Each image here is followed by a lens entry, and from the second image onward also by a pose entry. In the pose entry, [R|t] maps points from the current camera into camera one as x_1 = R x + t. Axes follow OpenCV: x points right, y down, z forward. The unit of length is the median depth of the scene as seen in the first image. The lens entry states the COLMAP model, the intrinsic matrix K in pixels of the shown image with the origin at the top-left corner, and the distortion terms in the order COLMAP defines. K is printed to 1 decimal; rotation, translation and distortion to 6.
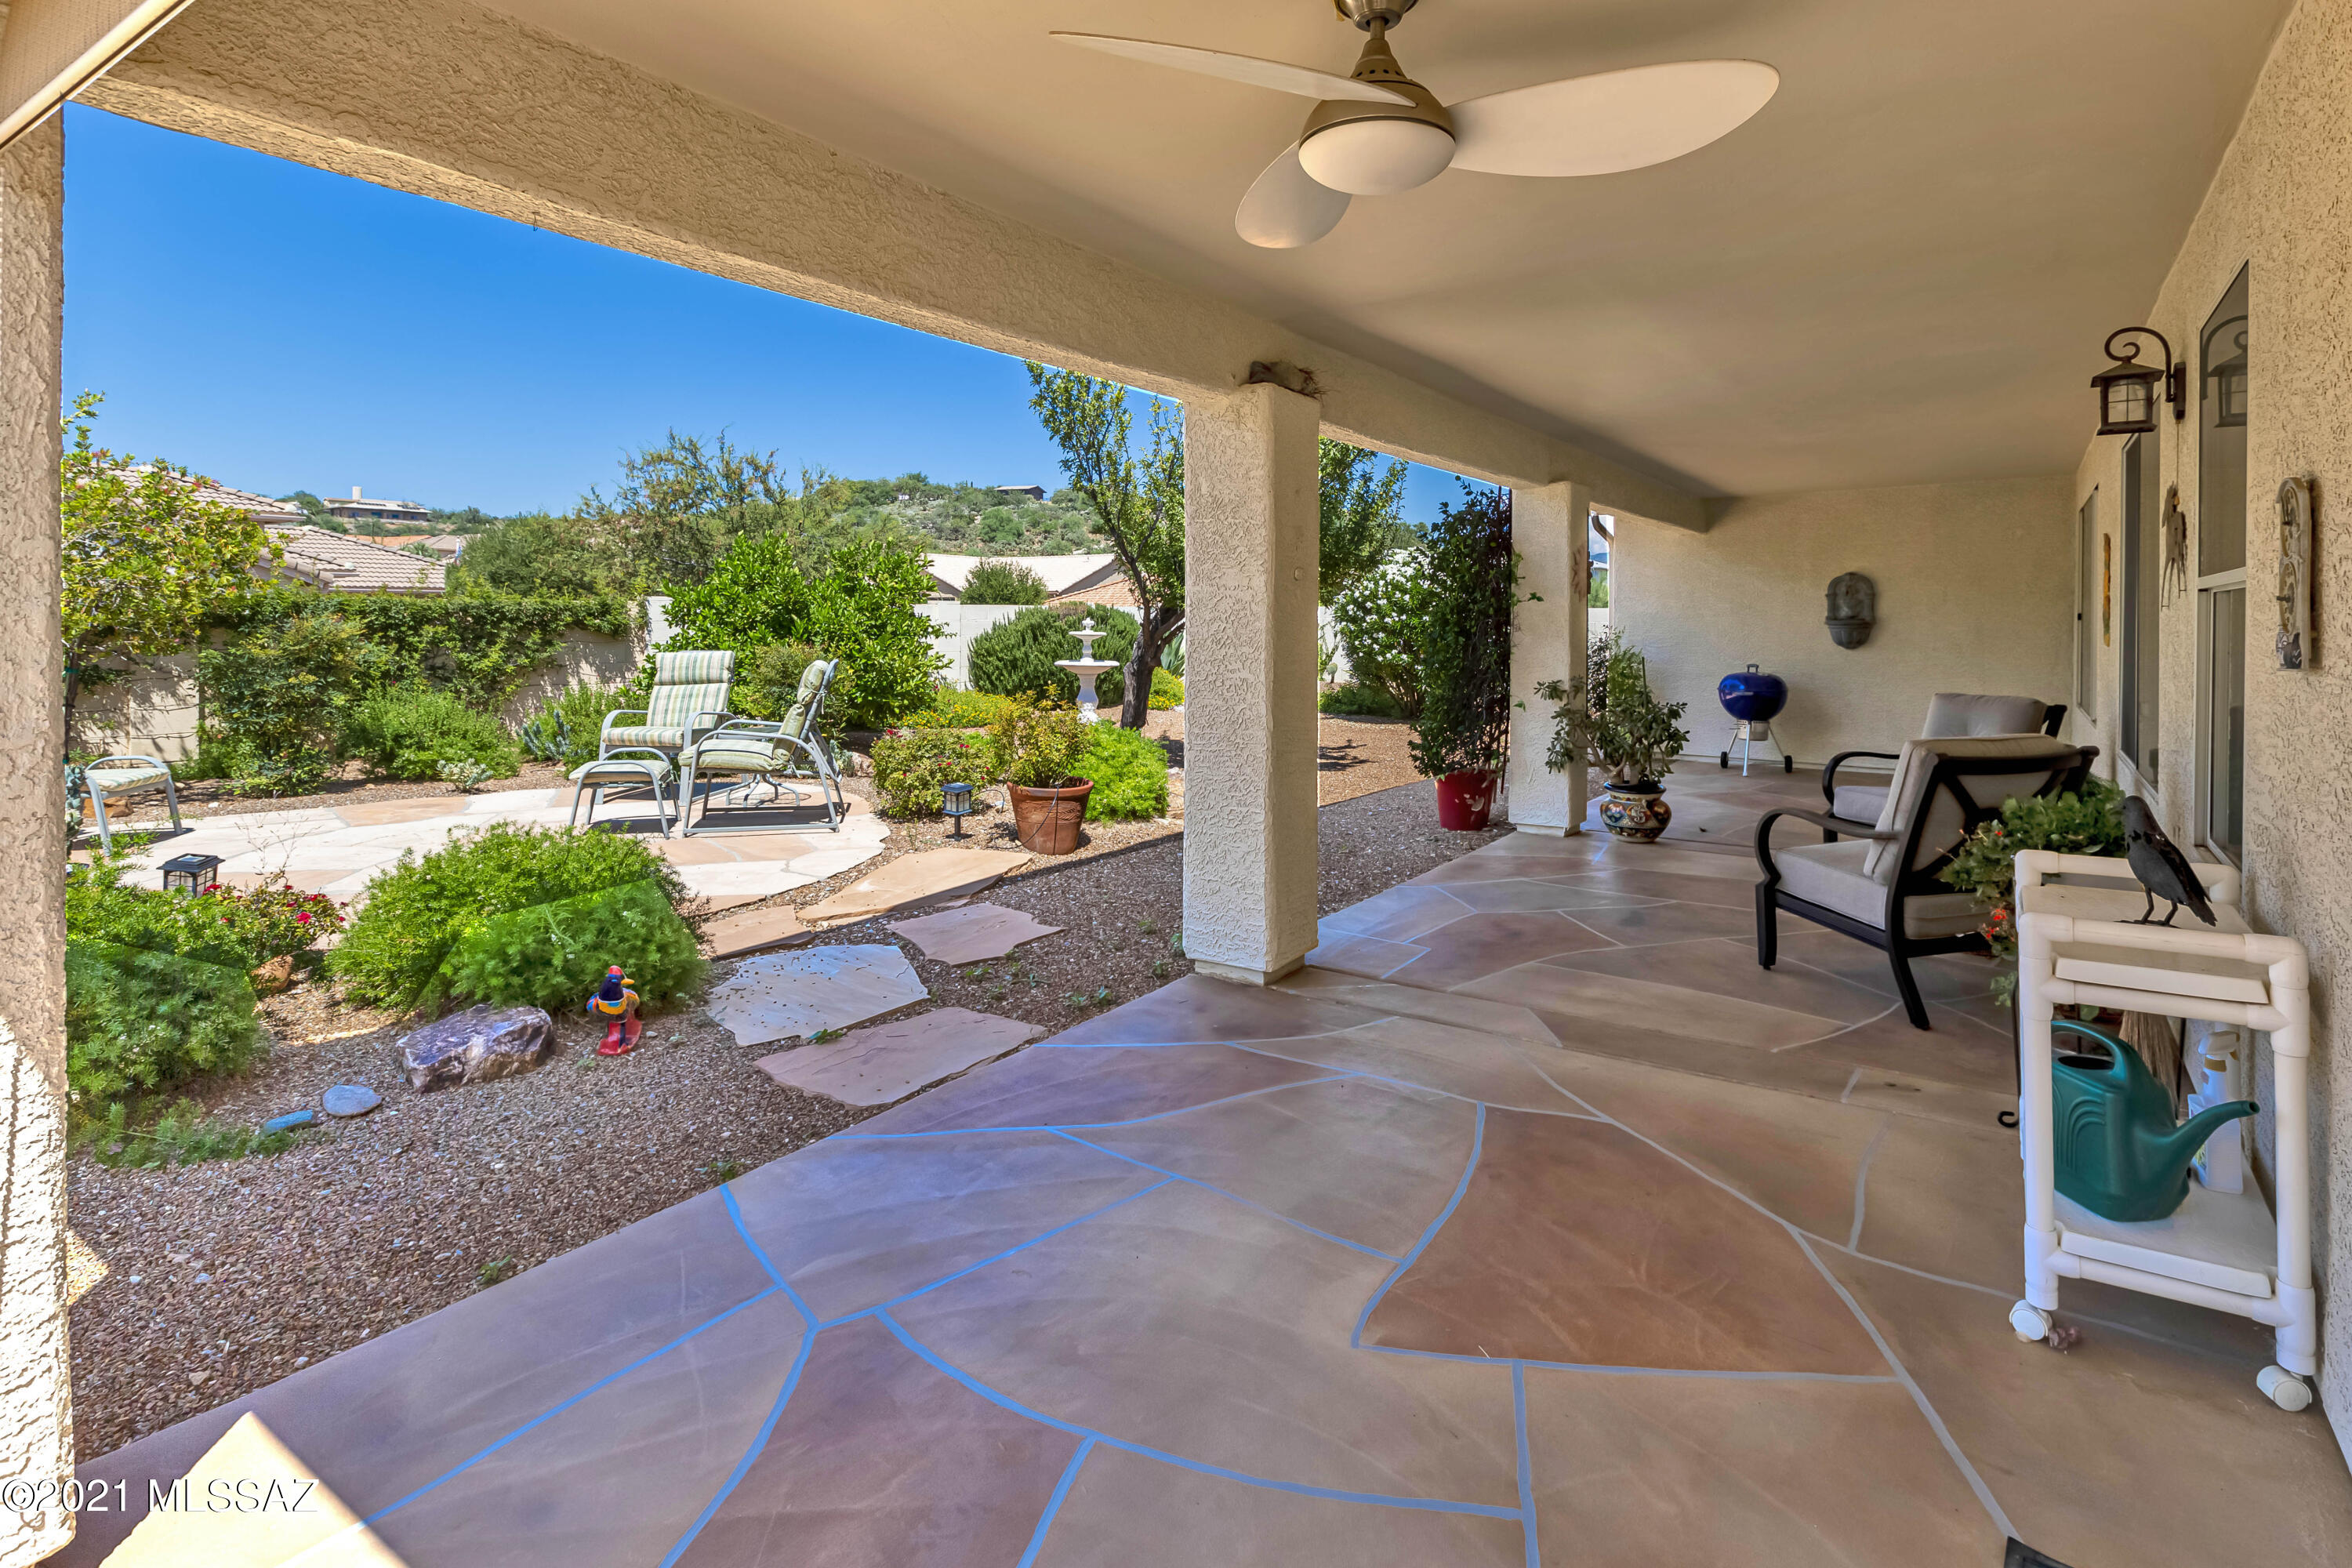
lens RADIAL K [[1173.2, 0, 1184.1], [0, 1173.2, 621.5], [0, 0, 1]] dist [0.002821, 0.000628]
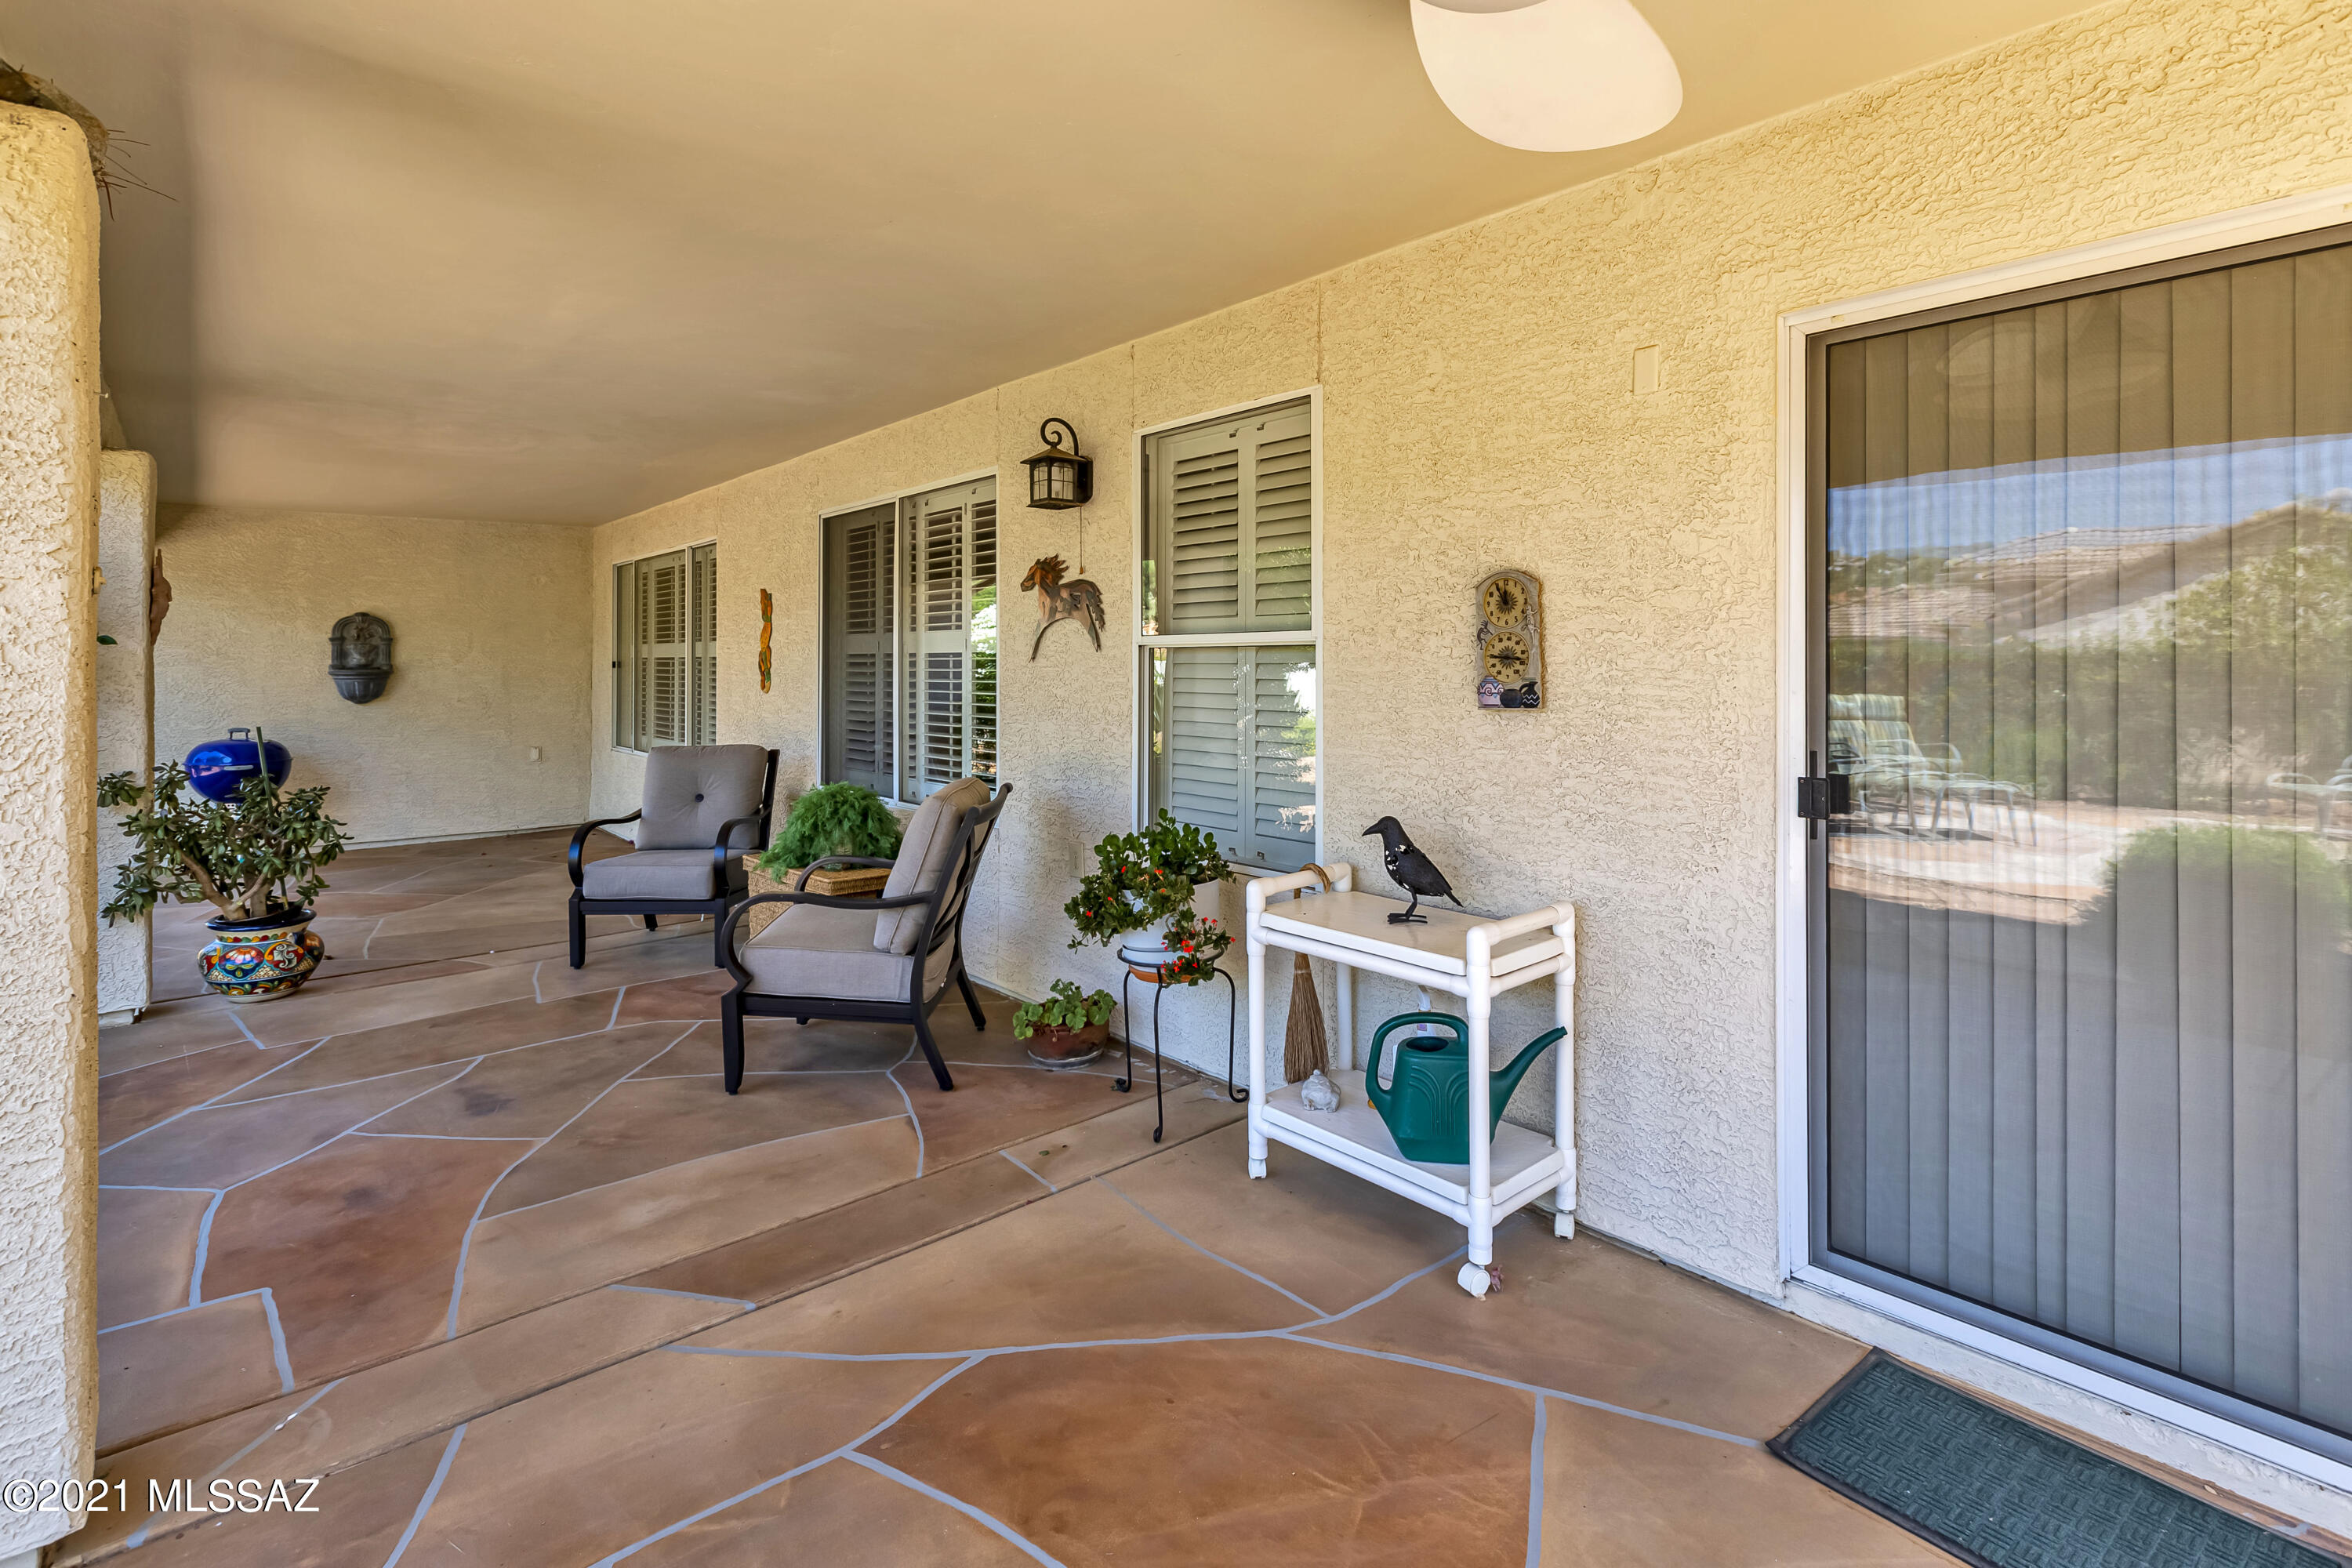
lens RADIAL K [[1163.3, 0, 1179.8], [0, 1163.3, 663.9], [0, 0, 1]] dist [0.008490, -0.000488]
pose [[0.235051, -0.001600, 0.971982, -0.229949], [0.004300, 0.999991, 0.000606, -0.006559], [-0.971974, 0.004037, 0.235055, 0.502892]]
